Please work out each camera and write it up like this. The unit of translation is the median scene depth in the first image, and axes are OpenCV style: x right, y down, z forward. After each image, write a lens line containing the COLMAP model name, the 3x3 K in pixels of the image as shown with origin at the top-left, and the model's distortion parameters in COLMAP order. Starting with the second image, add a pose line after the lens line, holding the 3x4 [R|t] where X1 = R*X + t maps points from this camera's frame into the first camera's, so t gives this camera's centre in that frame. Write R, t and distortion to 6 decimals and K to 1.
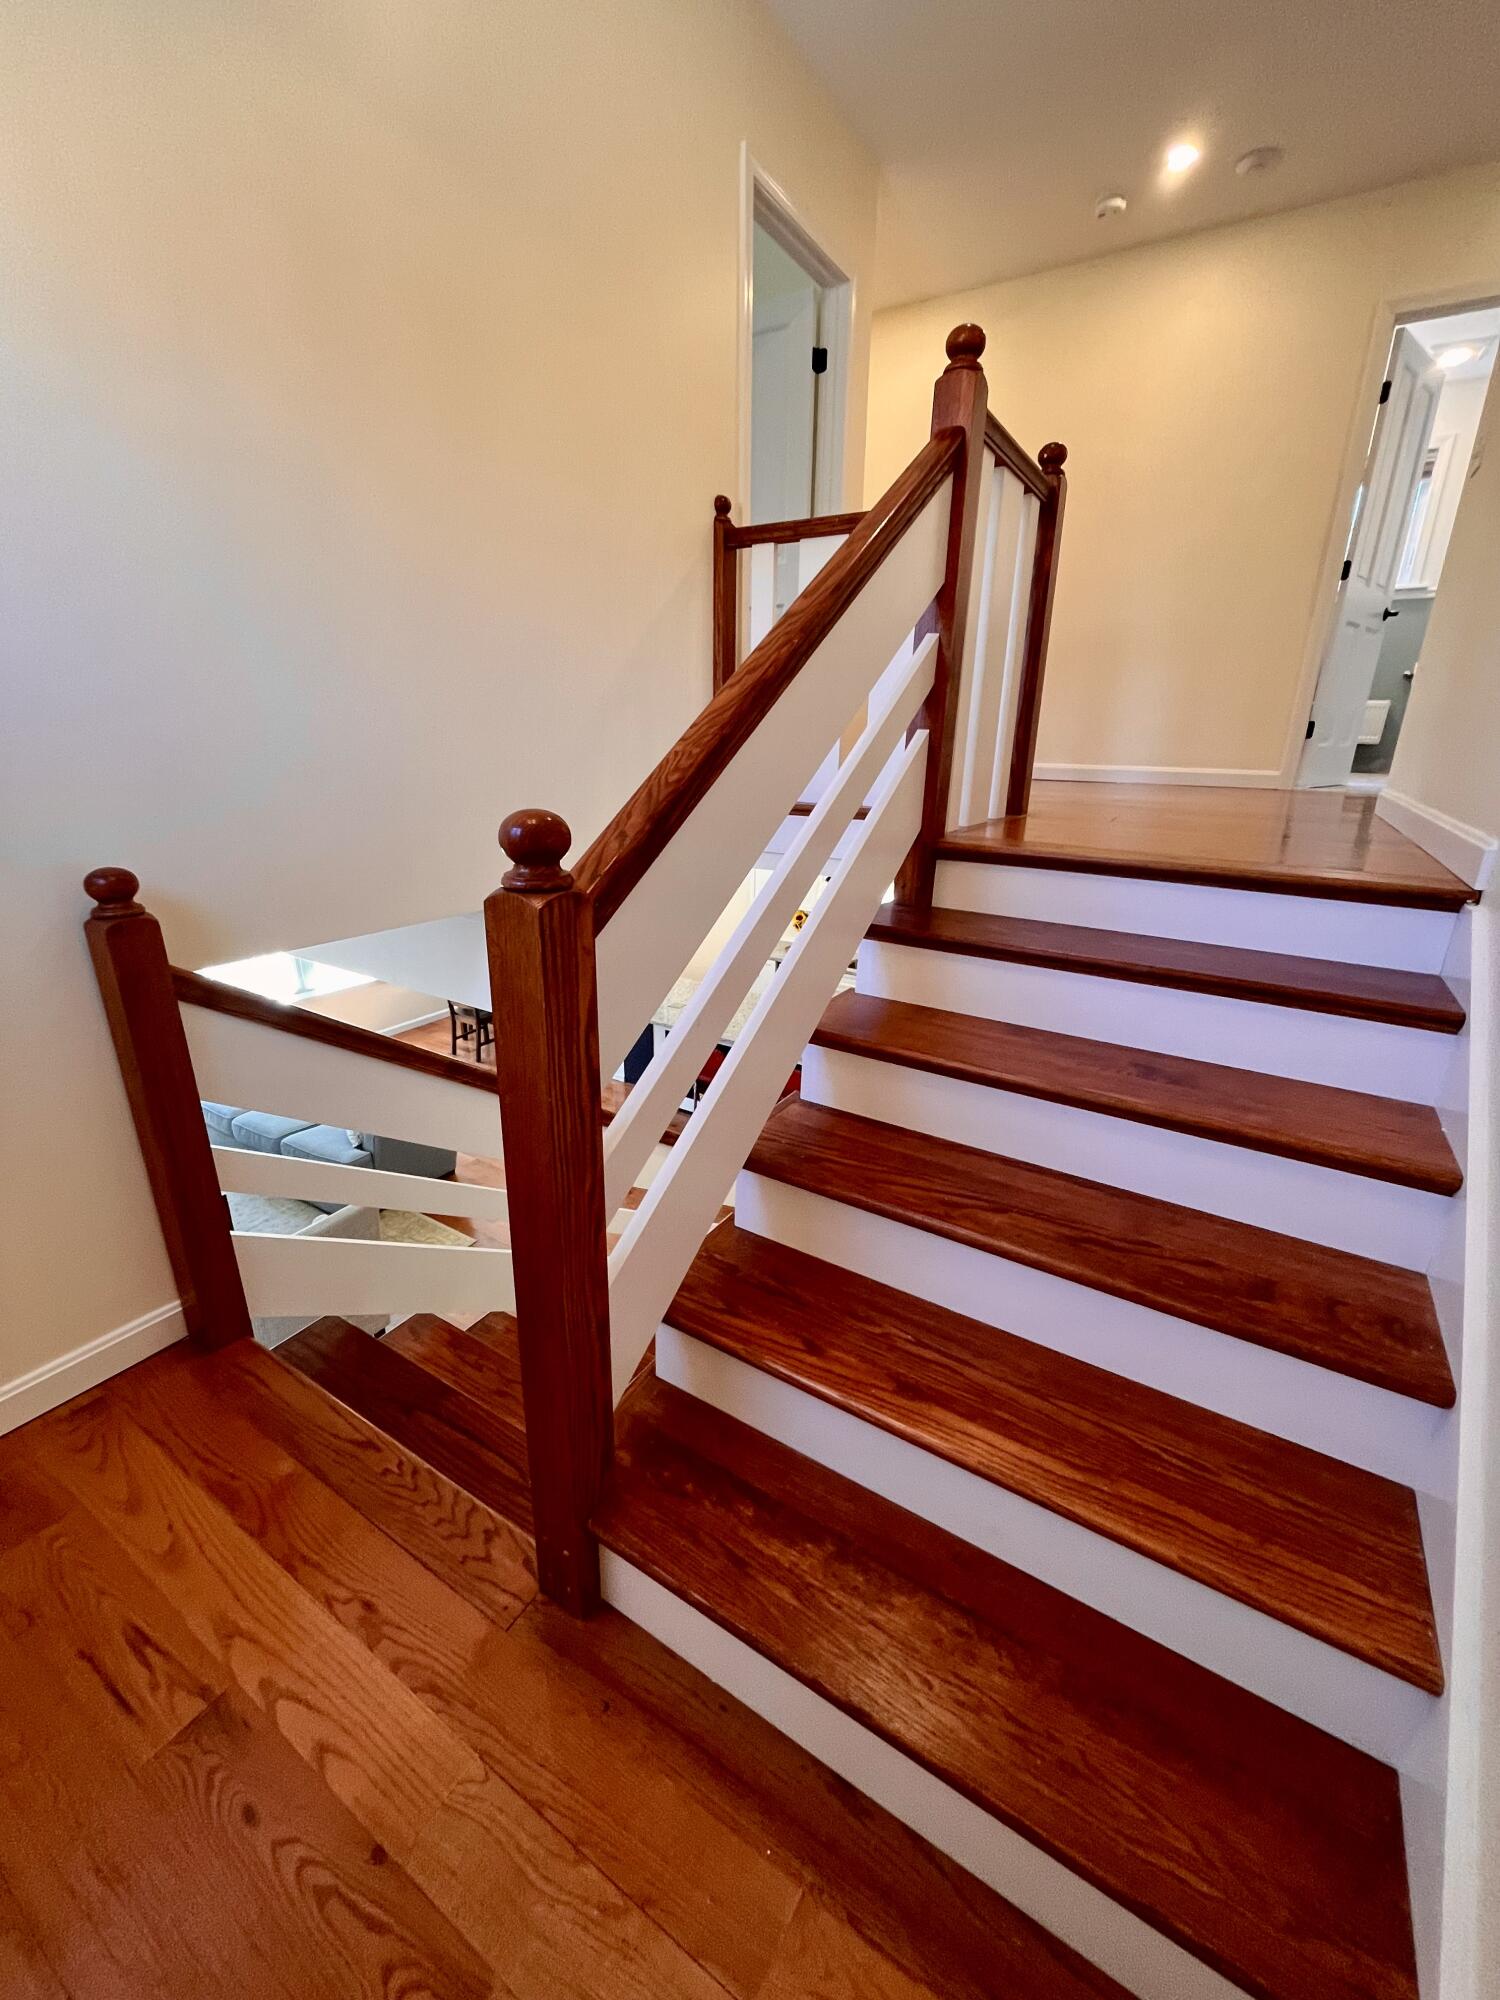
lens RADIAL K [[810.0, 0, 750.0], [0, 810.0, 1000.0], [0, 0, 1]] dist [-0.001953, 0.000312]
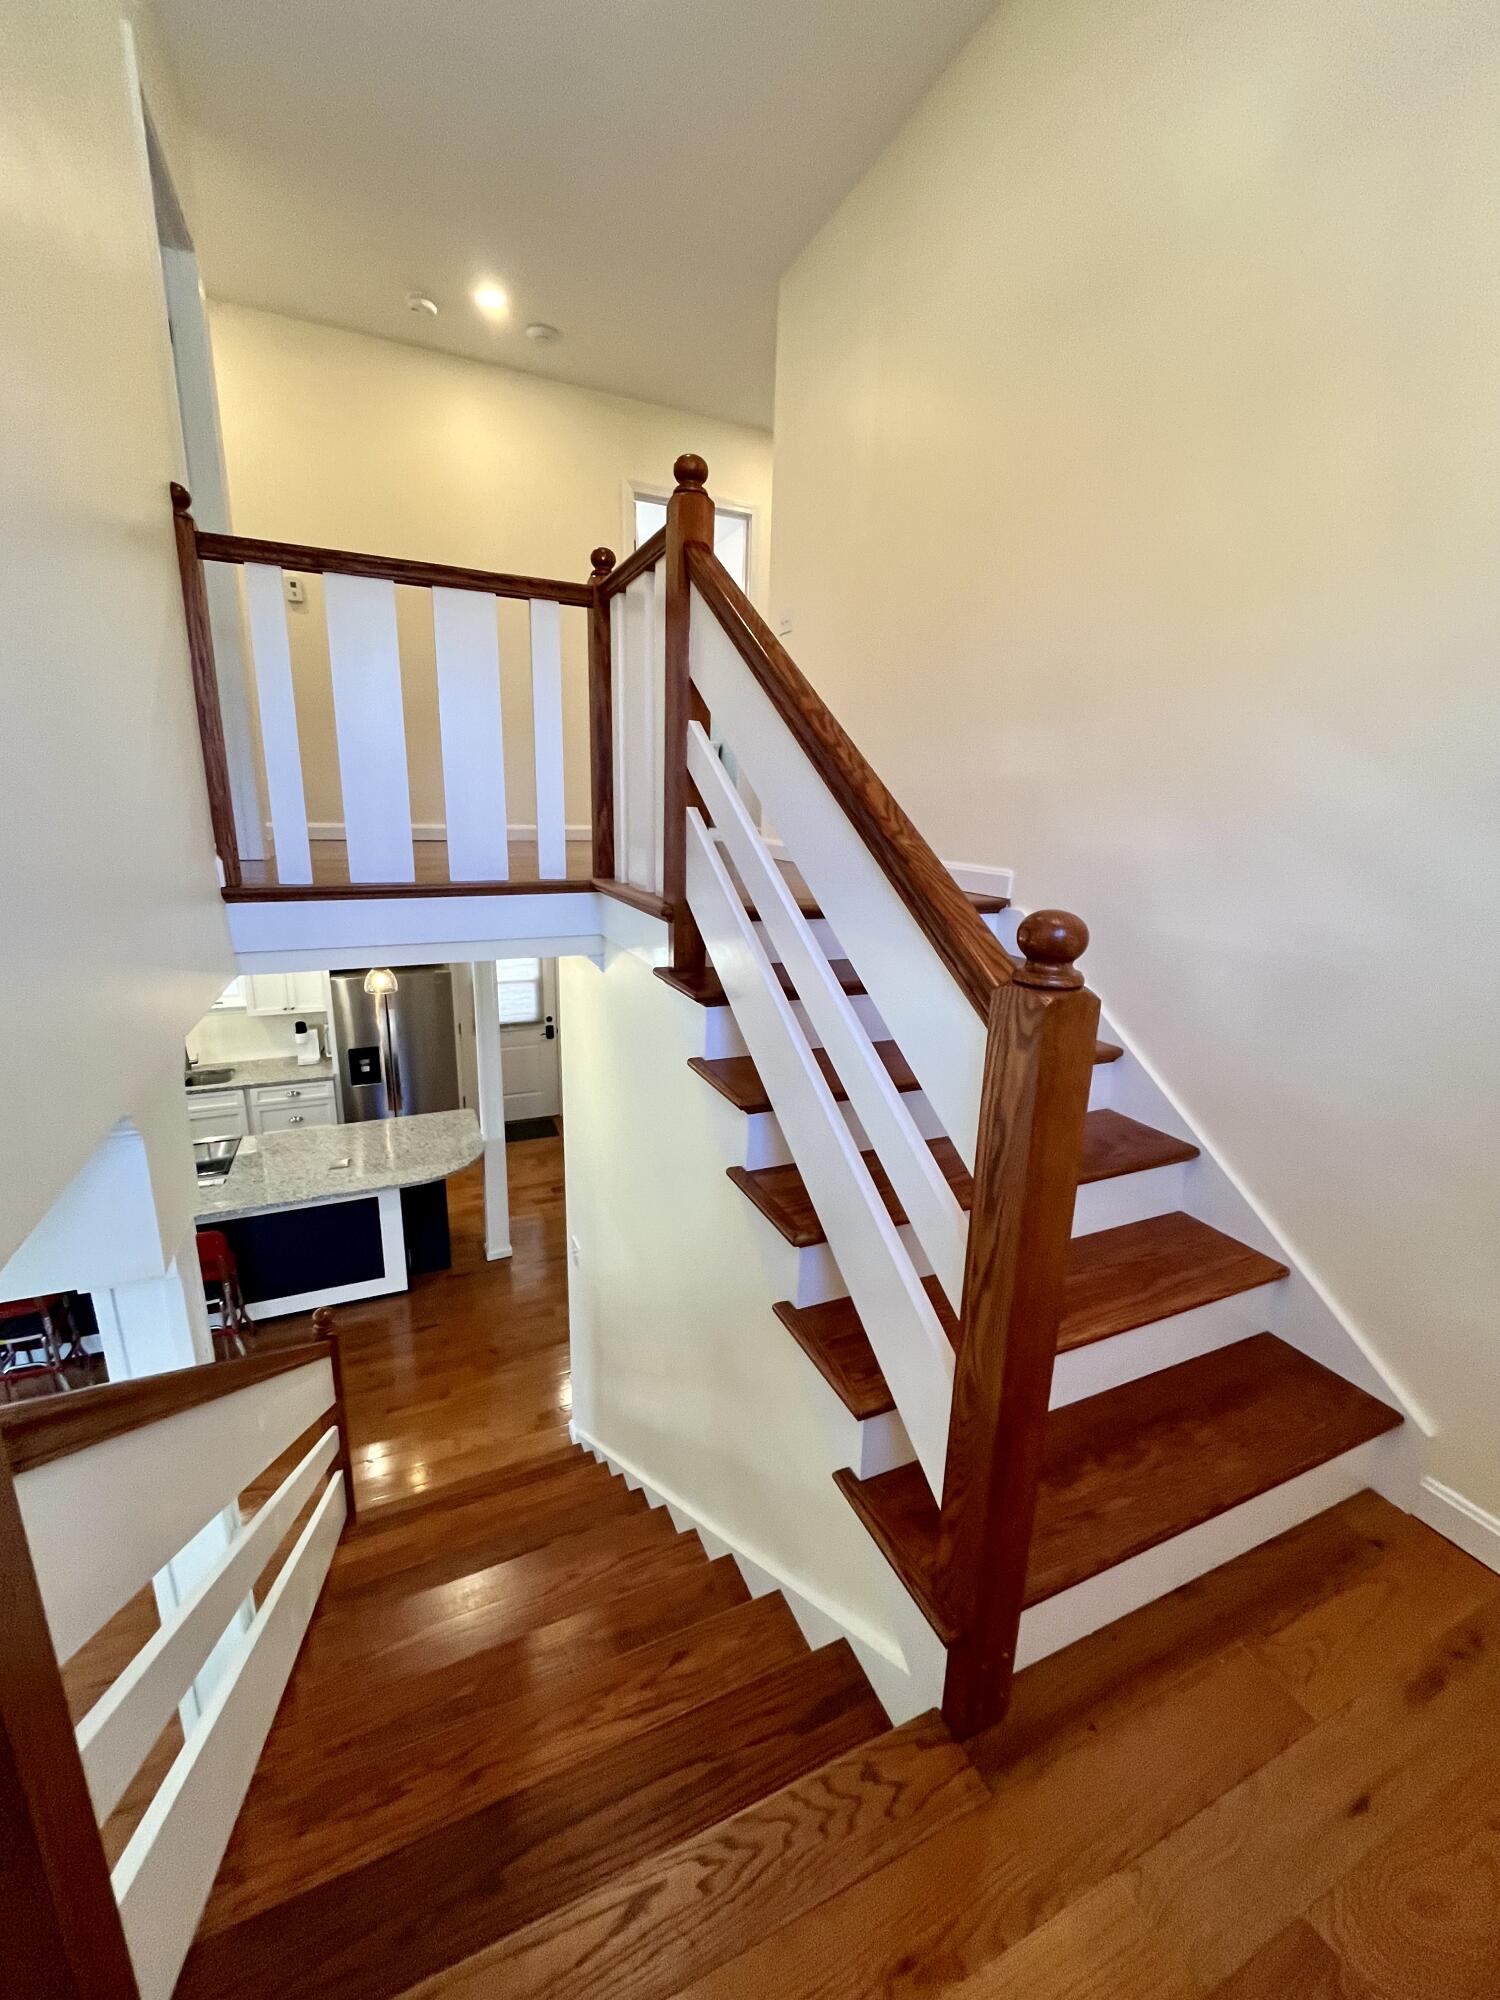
lens RADIAL K [[810.0, 0, 750.0], [0, 810.0, 1000.0], [0, 0, 1]] dist [-0.001953, 0.000312]
pose [[0.549092, -0.204668, 0.810314, -0.837981], [0.249862, 0.965409, 0.074528, -0.185774], [-0.797538, 0.161543, 0.581238, 0.452787]]
